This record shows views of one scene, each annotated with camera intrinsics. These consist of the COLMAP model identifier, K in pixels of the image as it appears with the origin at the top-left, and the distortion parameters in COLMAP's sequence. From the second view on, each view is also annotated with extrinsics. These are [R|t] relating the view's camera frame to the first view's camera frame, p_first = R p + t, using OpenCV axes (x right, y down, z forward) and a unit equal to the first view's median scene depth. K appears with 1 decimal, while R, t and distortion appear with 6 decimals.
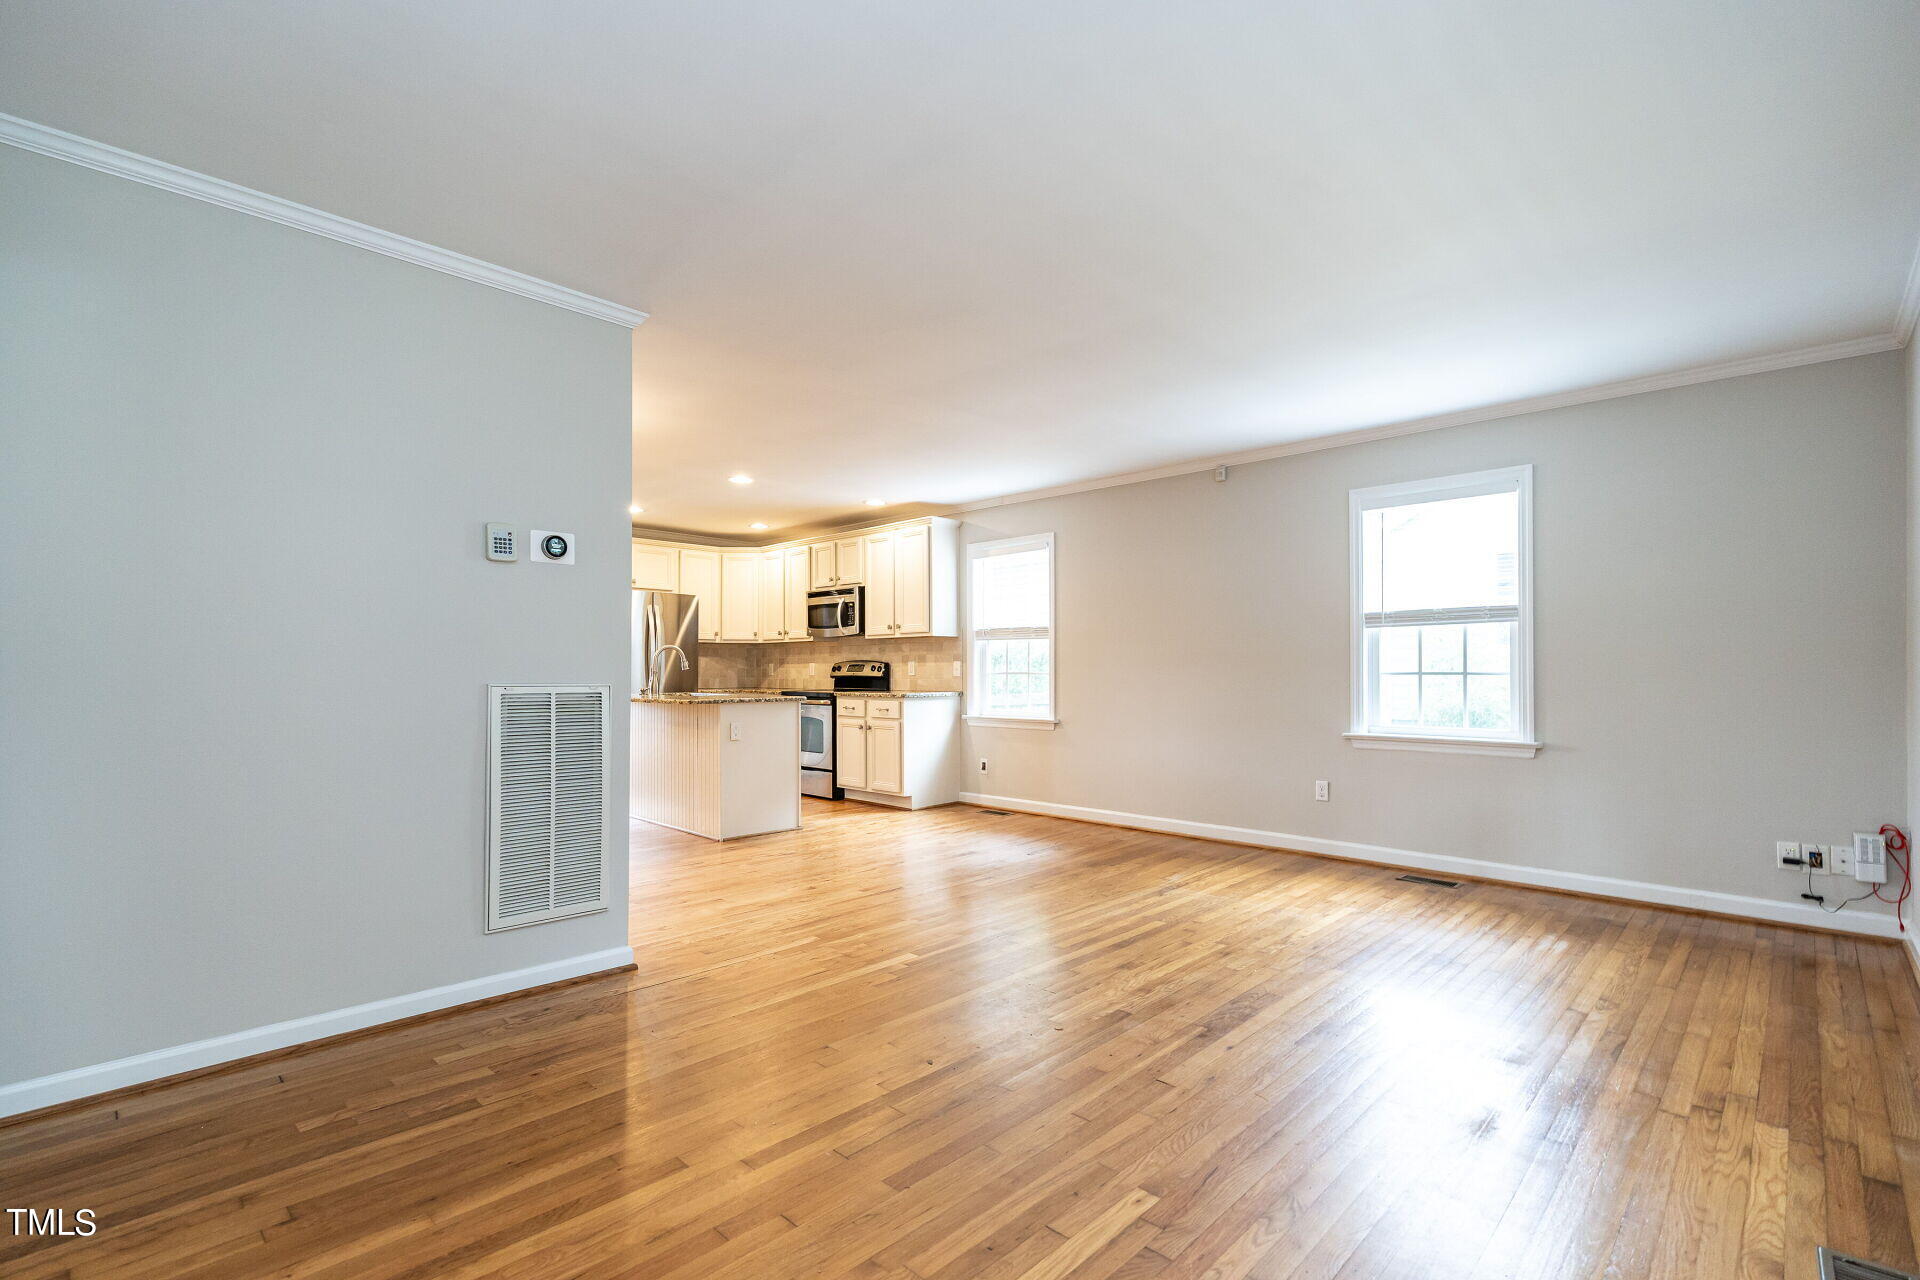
lens RADIAL K [[878.1, 0, 980.7], [0, 878.1, 666.0], [0, 0, 1]] dist [-0.003119, 0.001277]
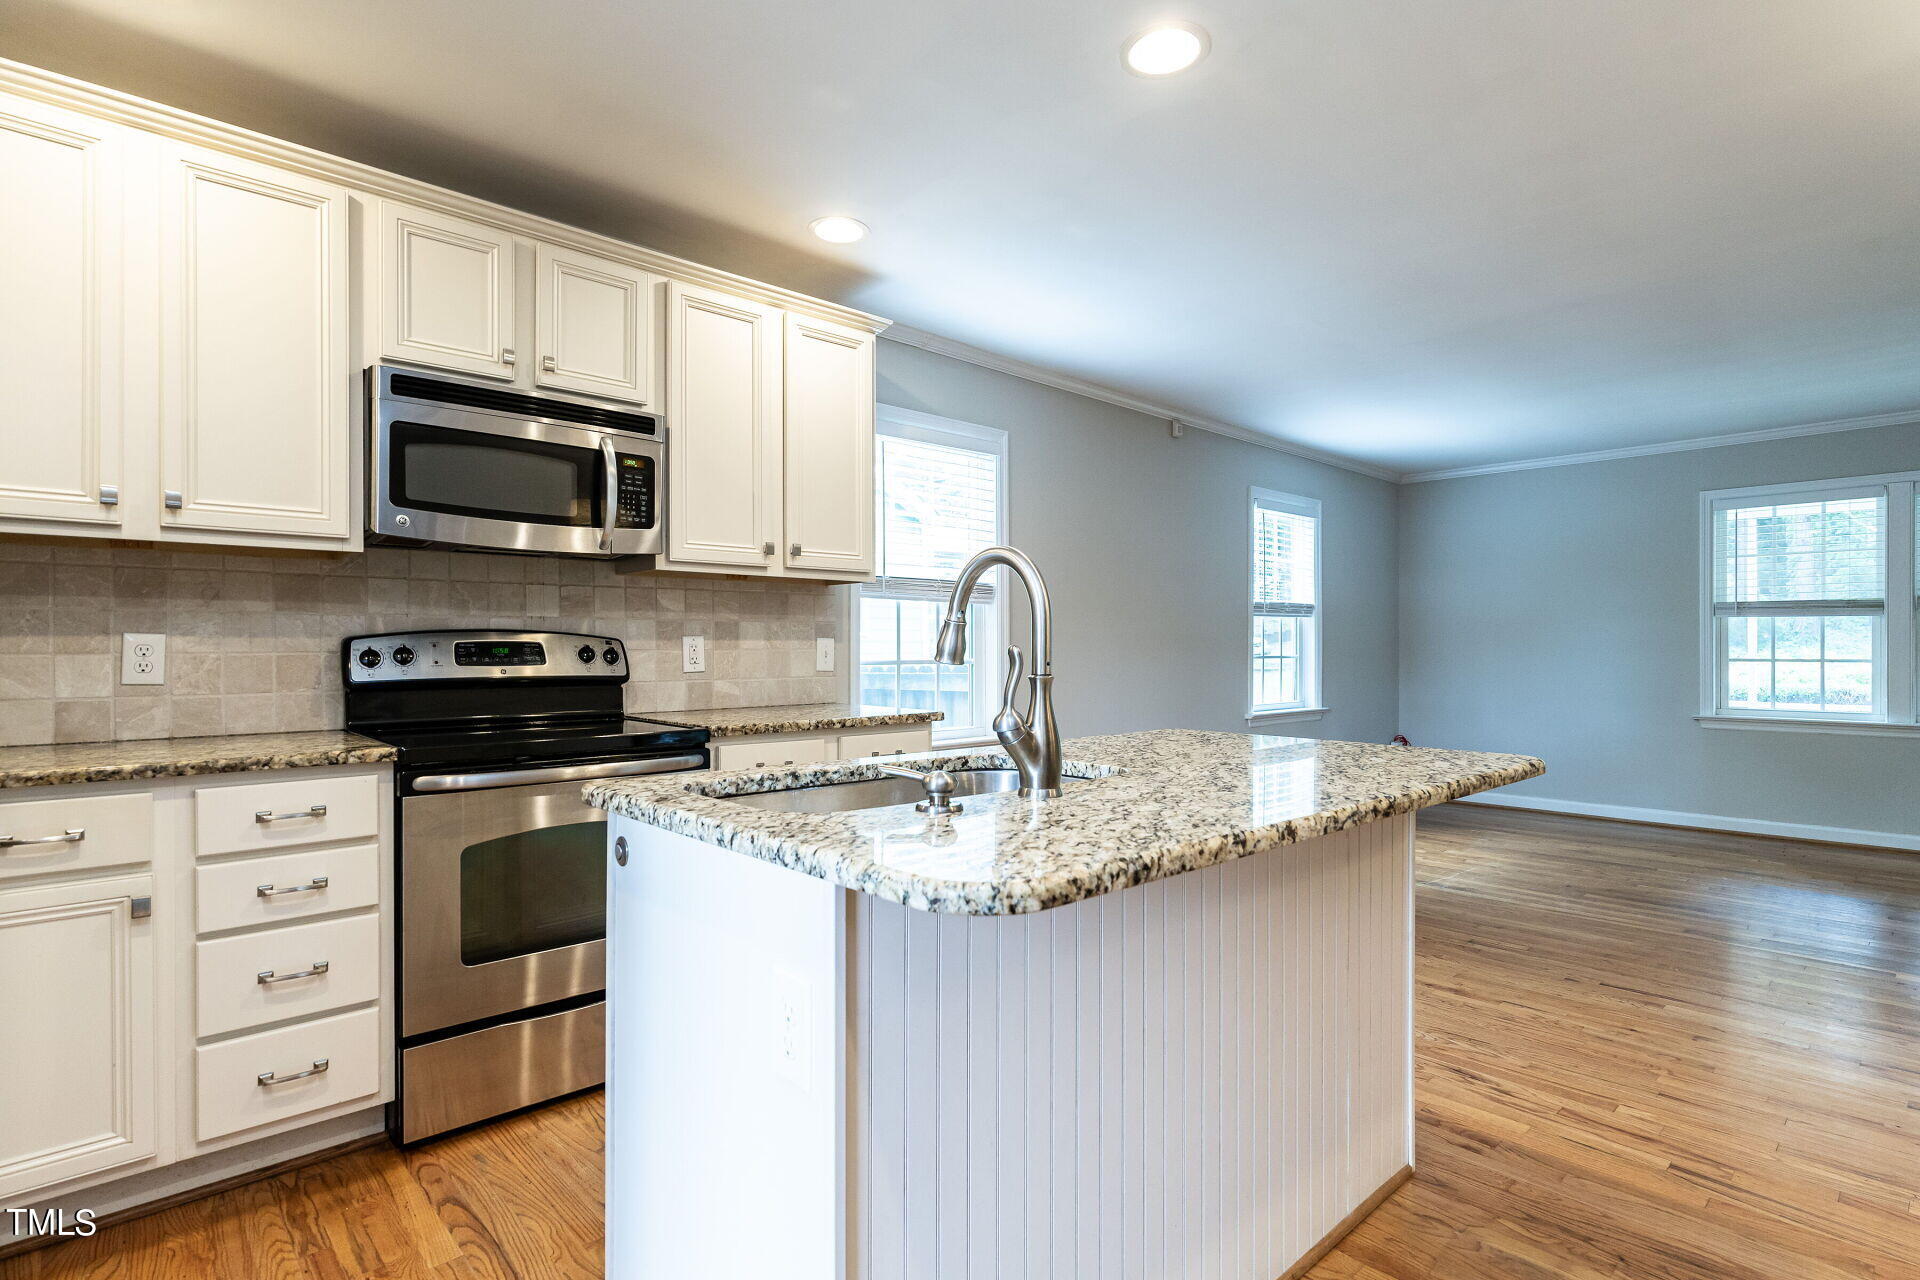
lens RADIAL K [[961.4, 0, 975.1], [0, 961.4, 639.7], [0, 0, 1]] dist [-0.002875, -0.001078]
pose [[0.063737, 0.009007, 0.997926, -0.732453], [-0.007959, 0.999932, -0.008517, -0.001595], [-0.997935, -0.007400, 0.063804, 1.226504]]
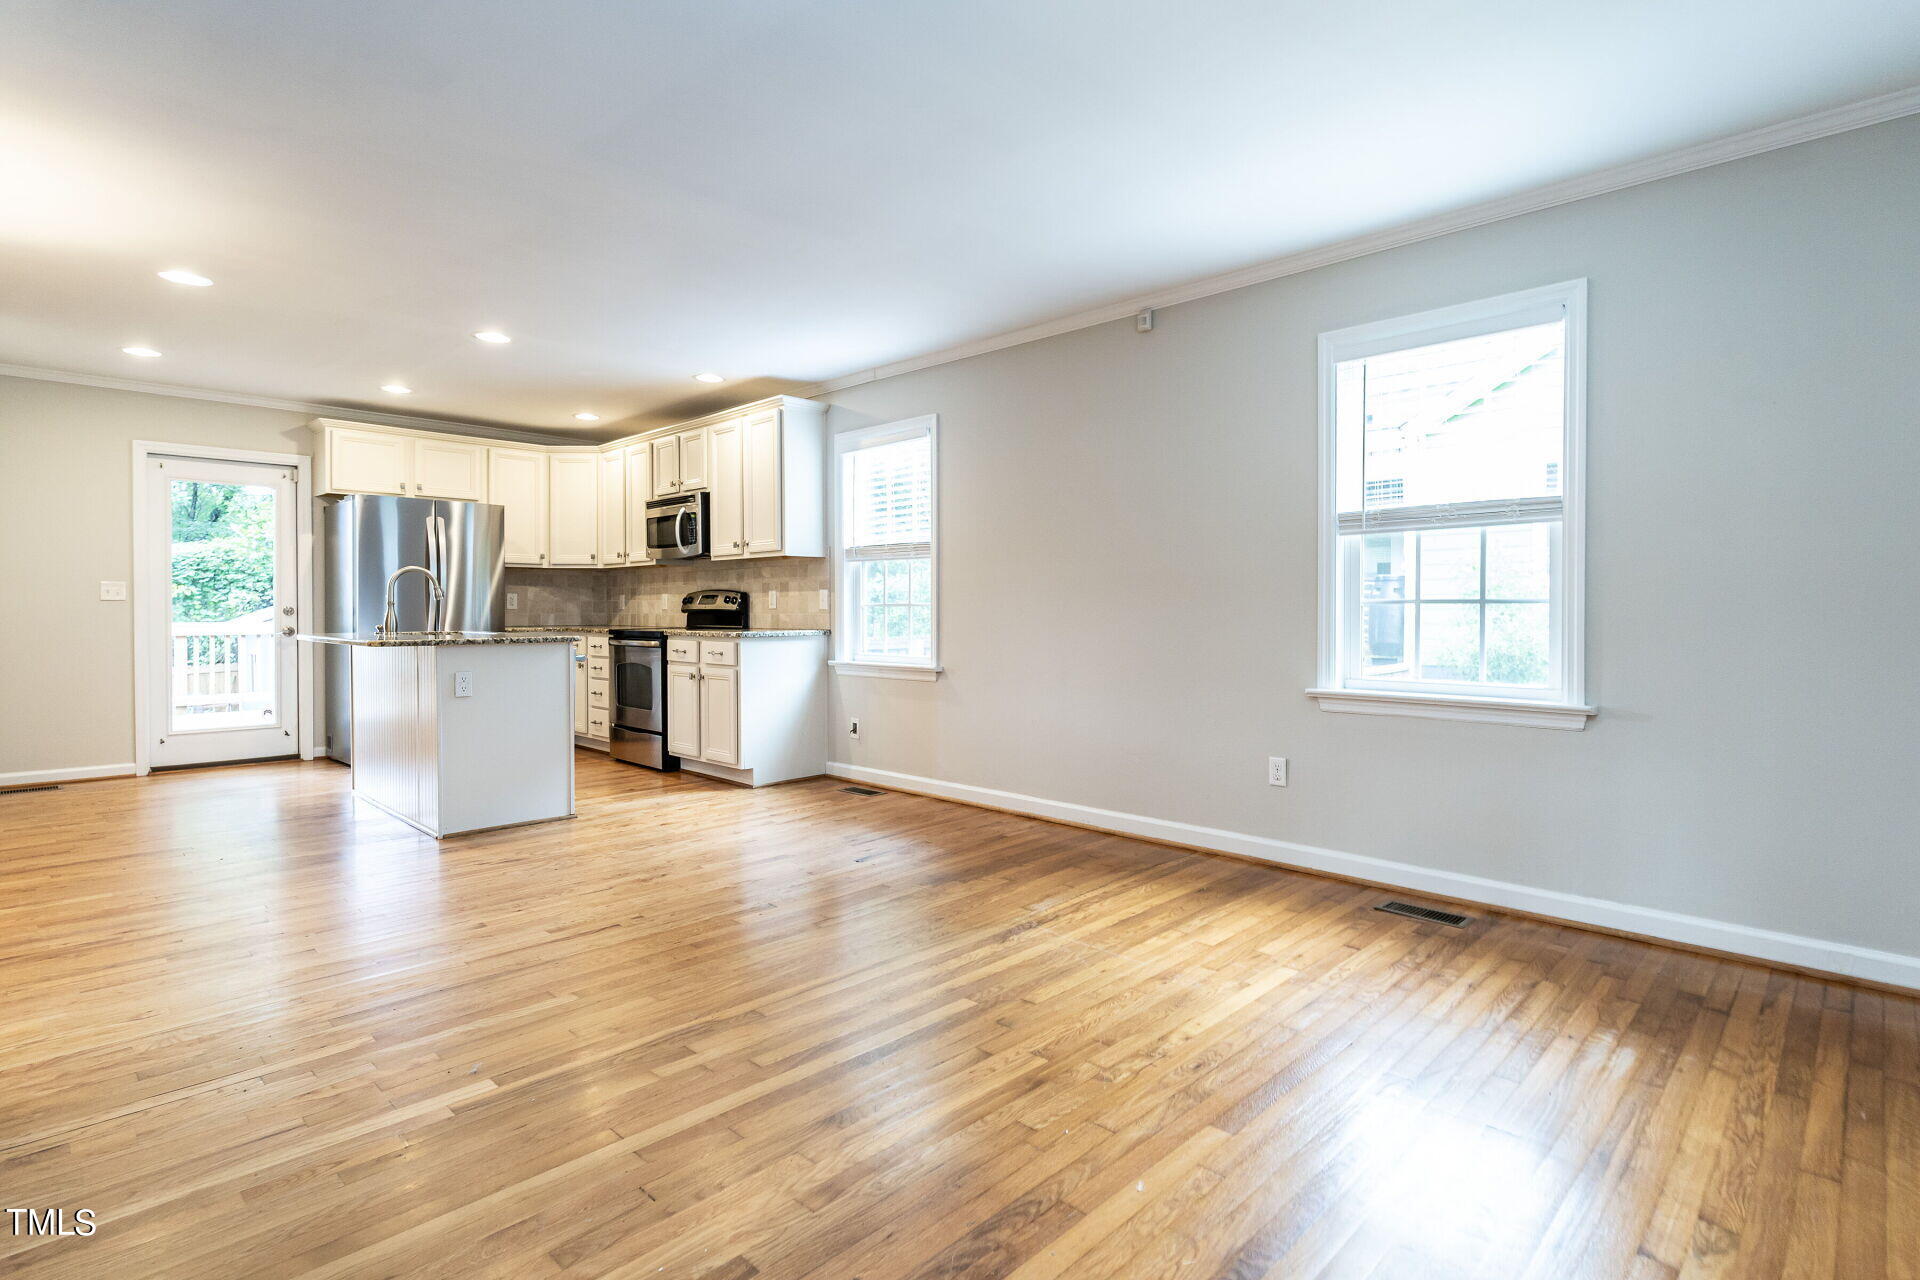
lens RADIAL K [[948.3, 0, 985.3], [0, 948.3, 623.6], [0, 0, 1]] dist [-0.002045, 0.000442]
pose [[0.999978, -0.000148, -0.006571, 0.162746], [0.000282, 0.999791, 0.020421, 0.009837], [0.006567, -0.020423, 0.999770, 0.251644]]
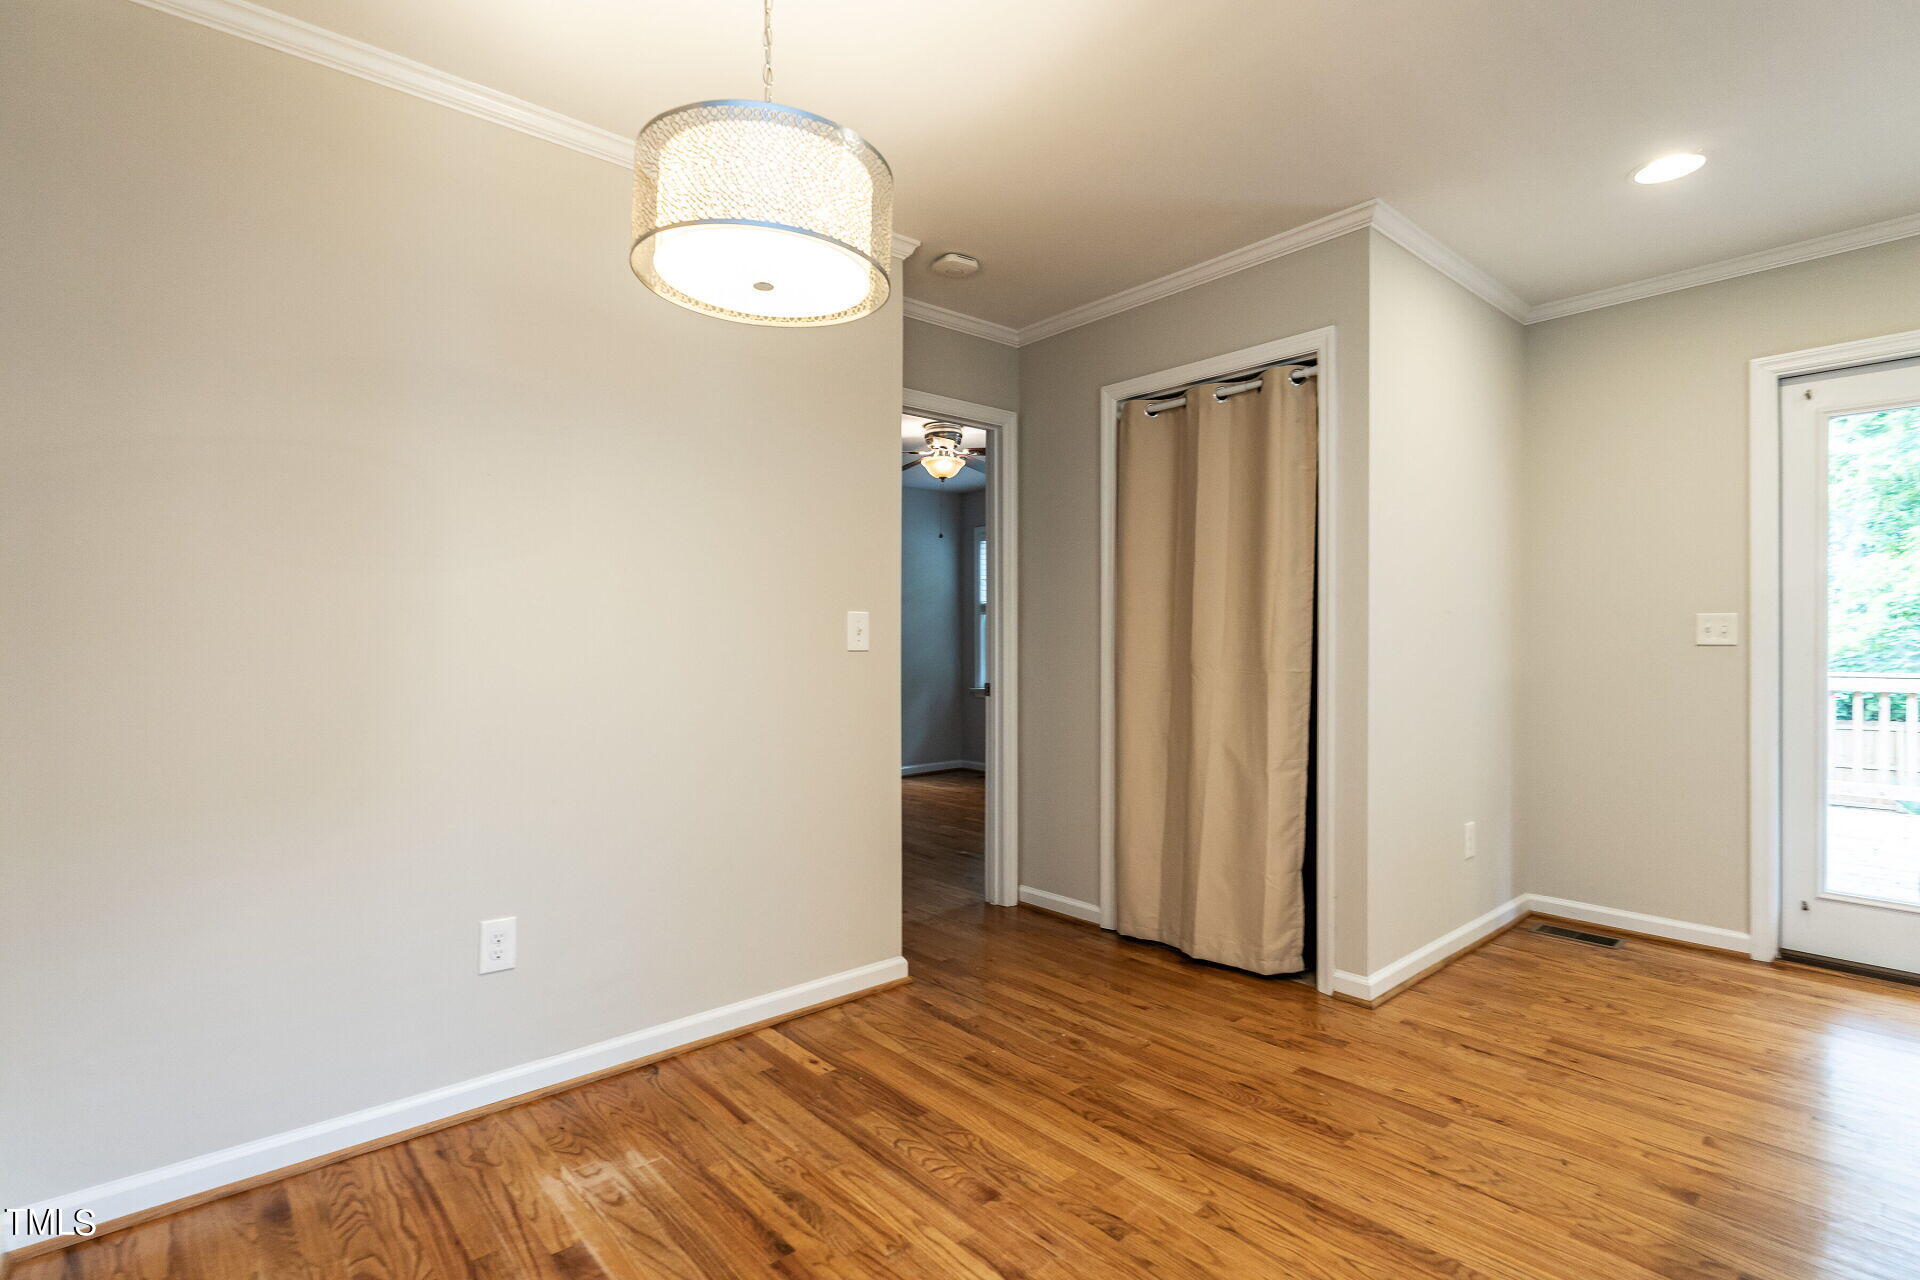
lens RADIAL K [[900.8, 0, 955.8], [0, 900.8, 641.7], [0, 0, 1]] dist [0.000307, 0.003091]
pose [[-0.084987, -0.001081, -0.996381, -0.201279], [0.007908, 0.999967, -0.001760, -0.000386], [0.996351, -0.008029, -0.084976, 0.878130]]
